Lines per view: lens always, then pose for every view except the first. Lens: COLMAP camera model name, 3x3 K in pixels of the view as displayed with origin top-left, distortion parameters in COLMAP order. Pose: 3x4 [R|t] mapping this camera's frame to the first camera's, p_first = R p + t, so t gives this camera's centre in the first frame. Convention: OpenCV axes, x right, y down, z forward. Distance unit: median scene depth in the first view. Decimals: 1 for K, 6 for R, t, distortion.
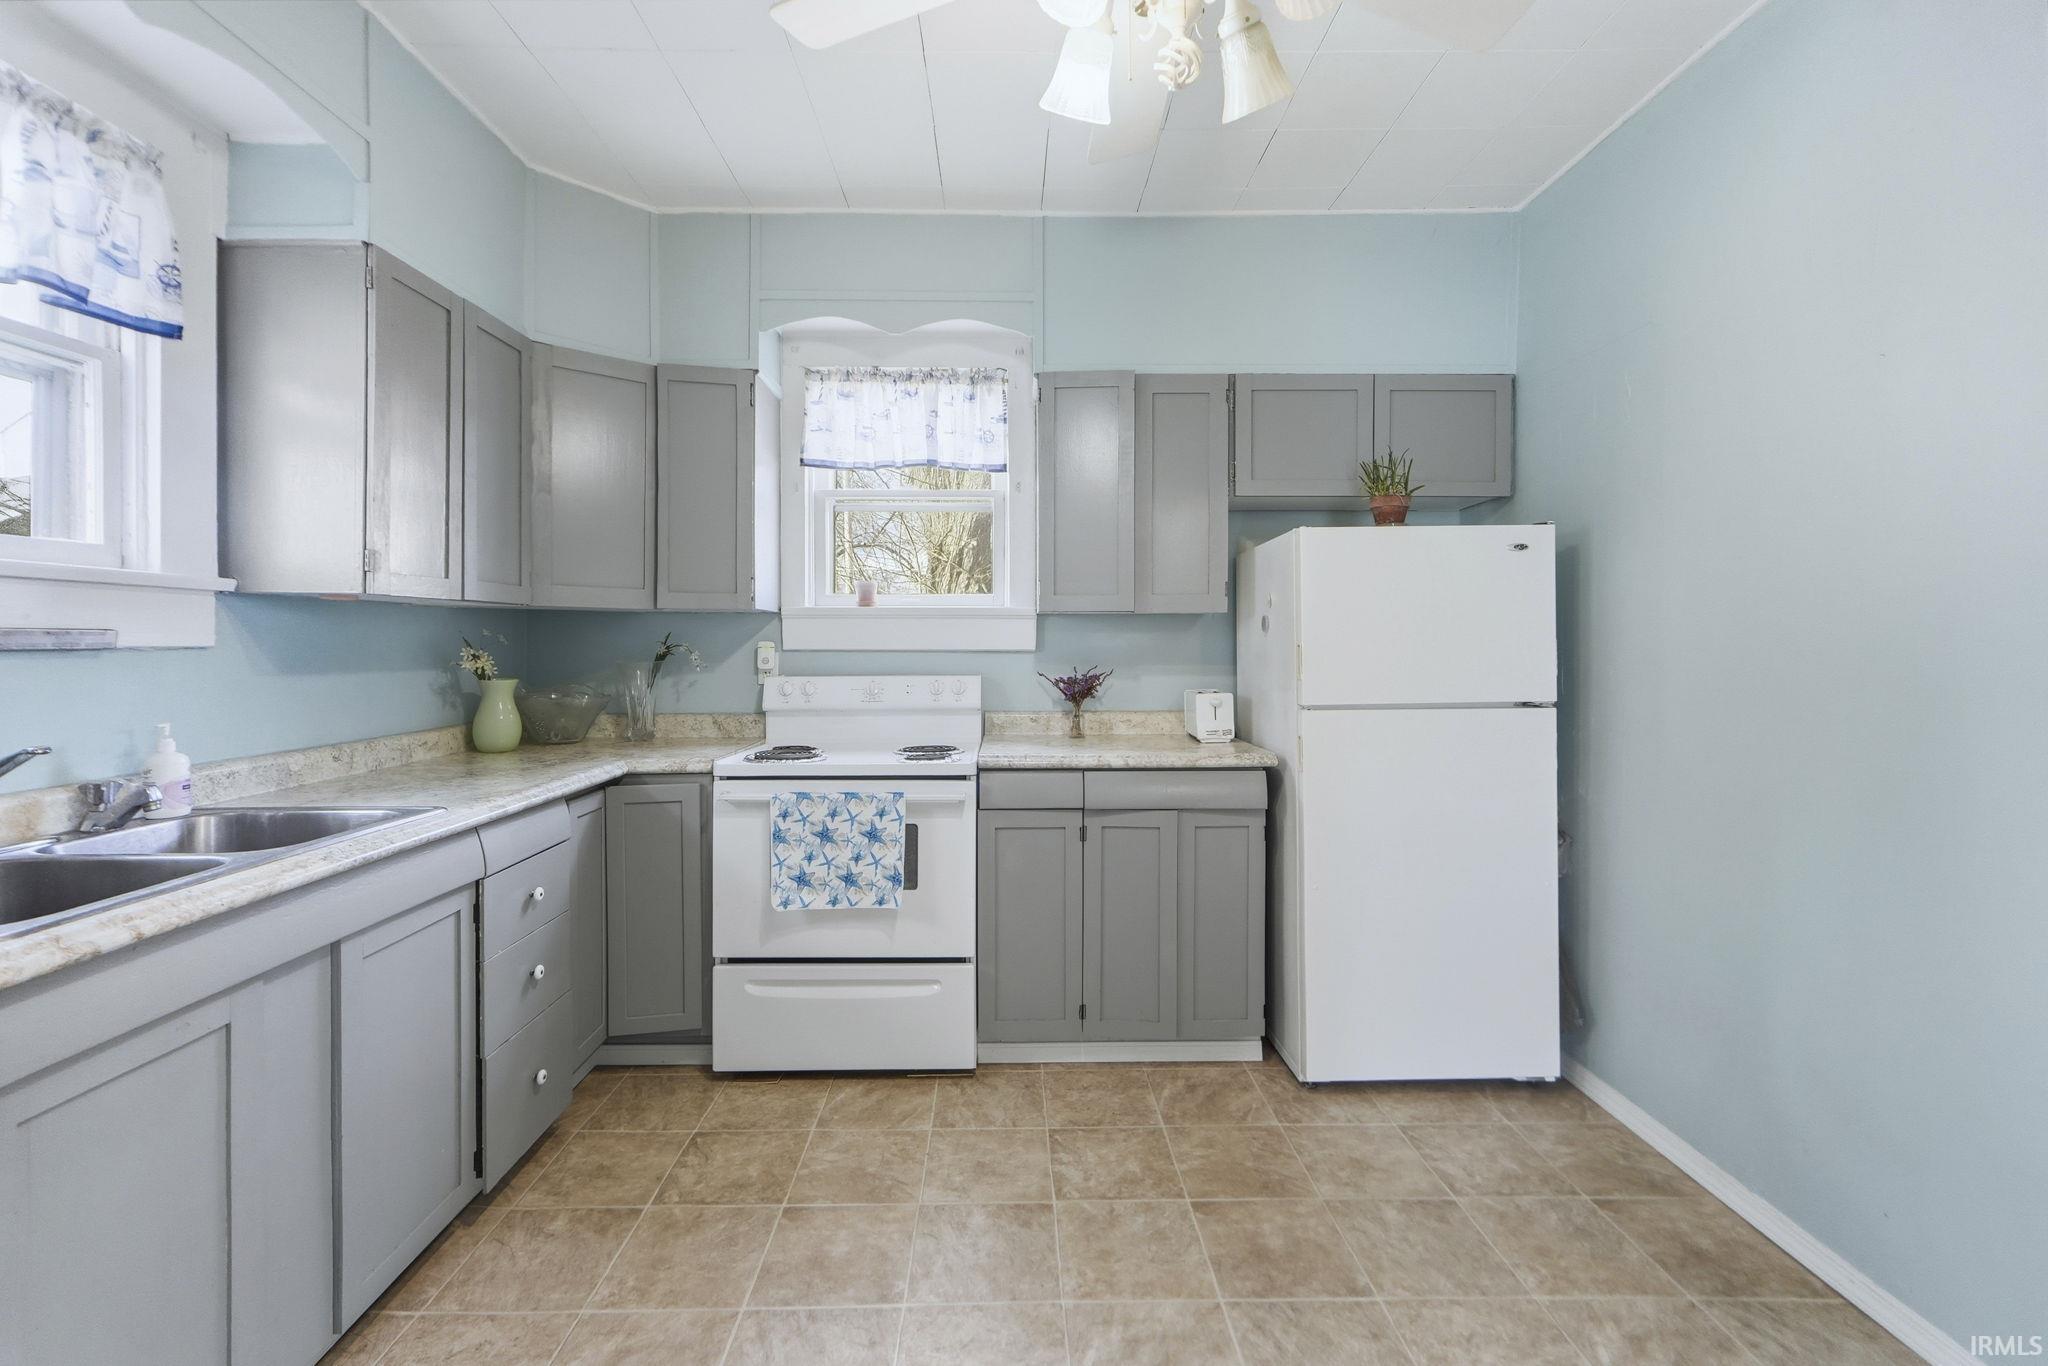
lens RADIAL K [[875.5, 0, 1028.6], [0, 875.5, 653.6], [0, 0, 1]] dist [-0.000500, -0.000099]
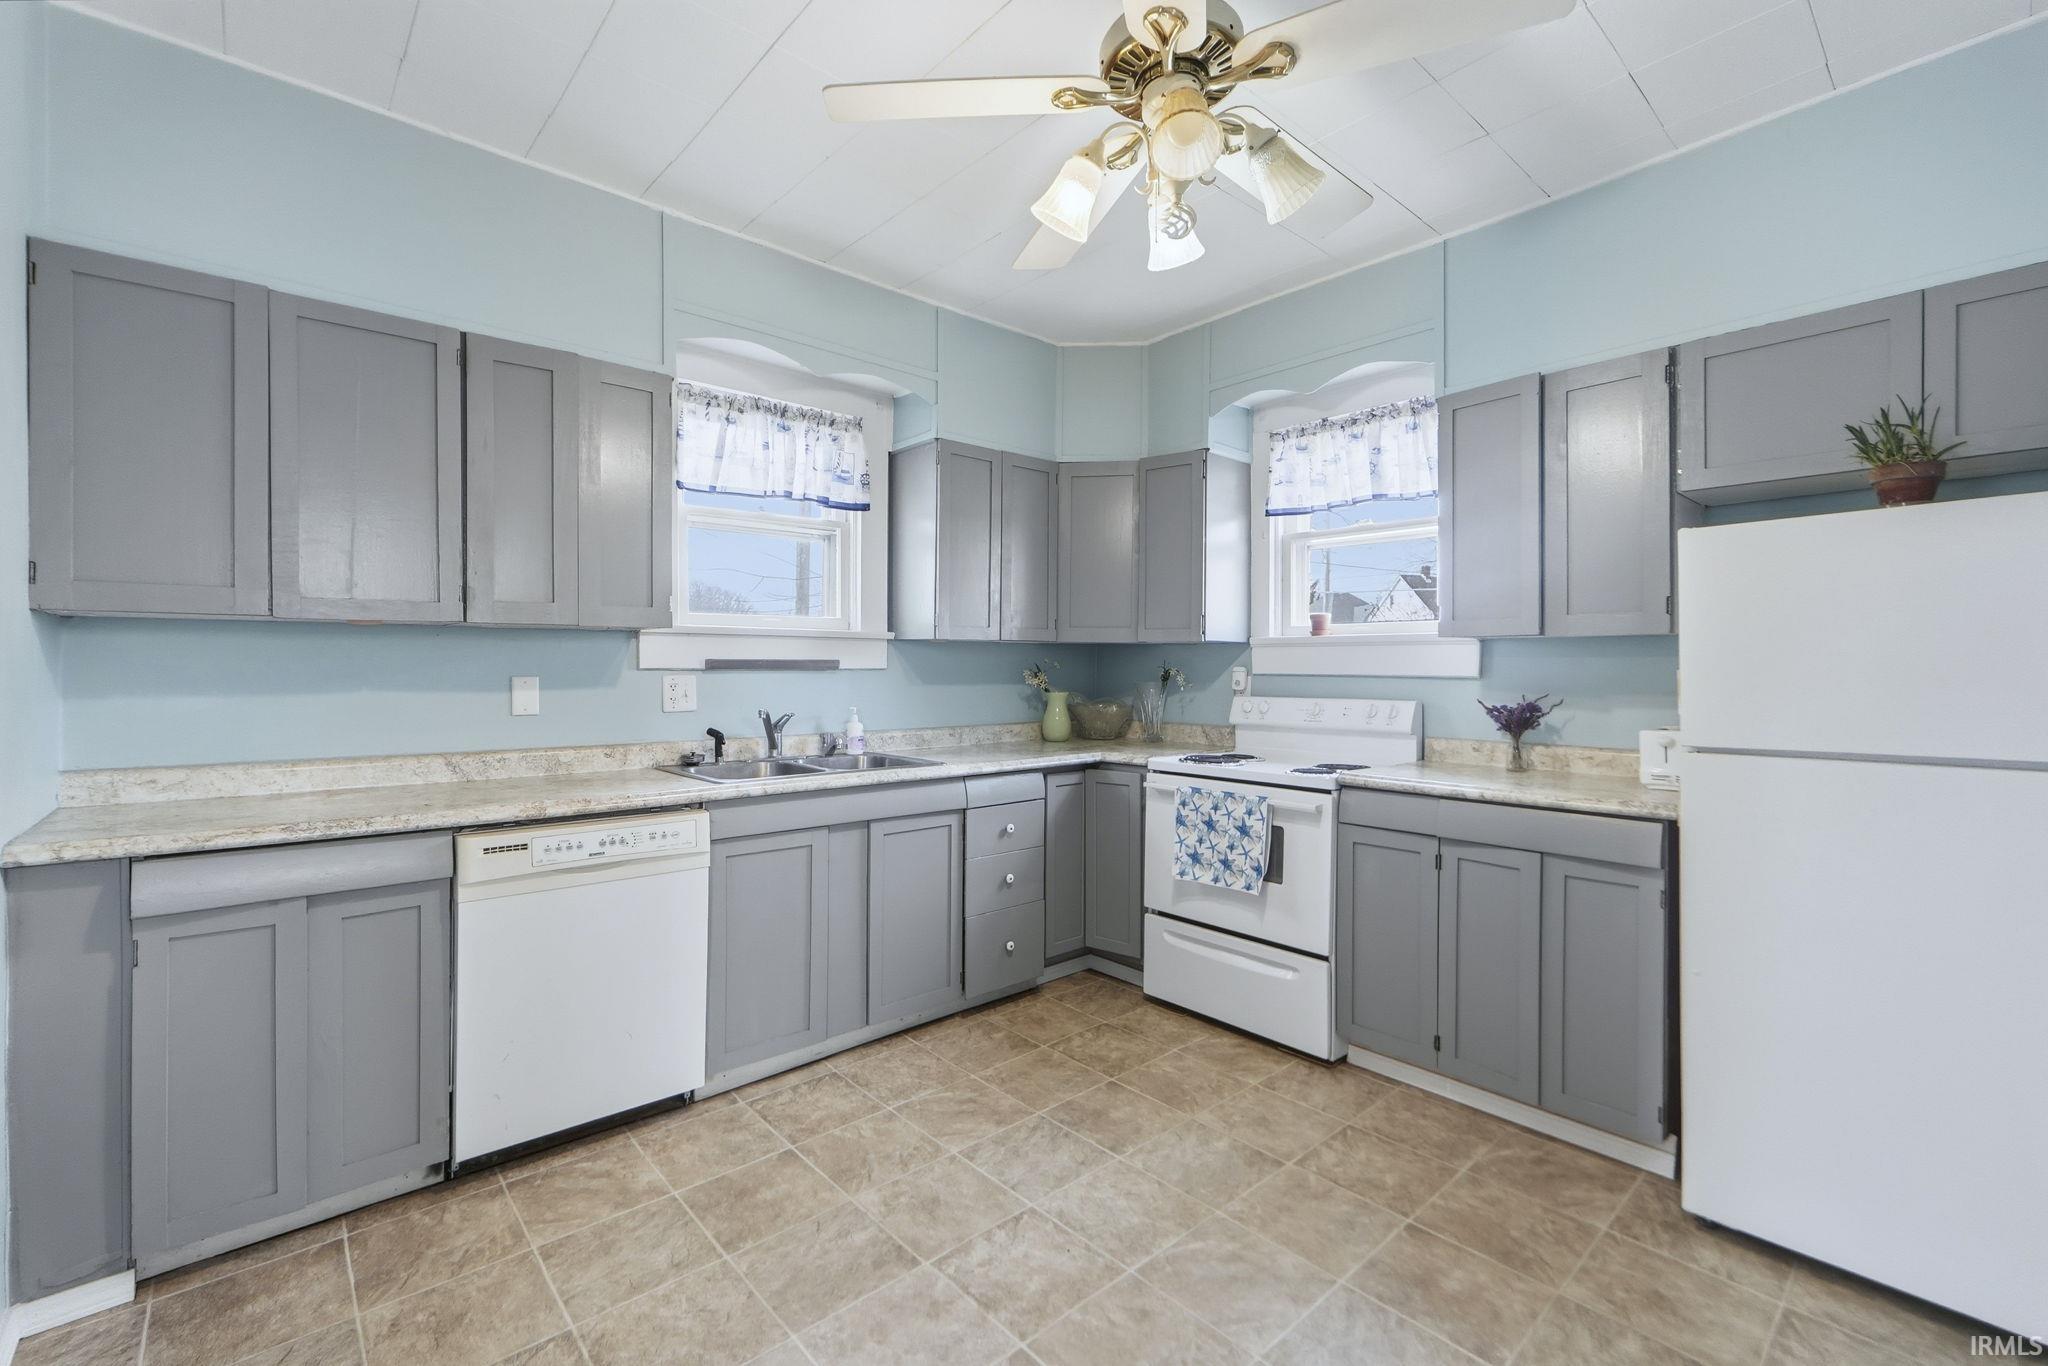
lens RADIAL K [[880.5, 0, 1029.8], [0, 880.5, 671.5], [0, 0, 1]] dist [0.002058, 0.000519]
pose [[0.652435, 0.005627, -0.757824, 0.534676], [-0.013828, 0.999894, -0.004480, 0.001775], [0.757718, 0.013402, 0.652444, -0.001756]]
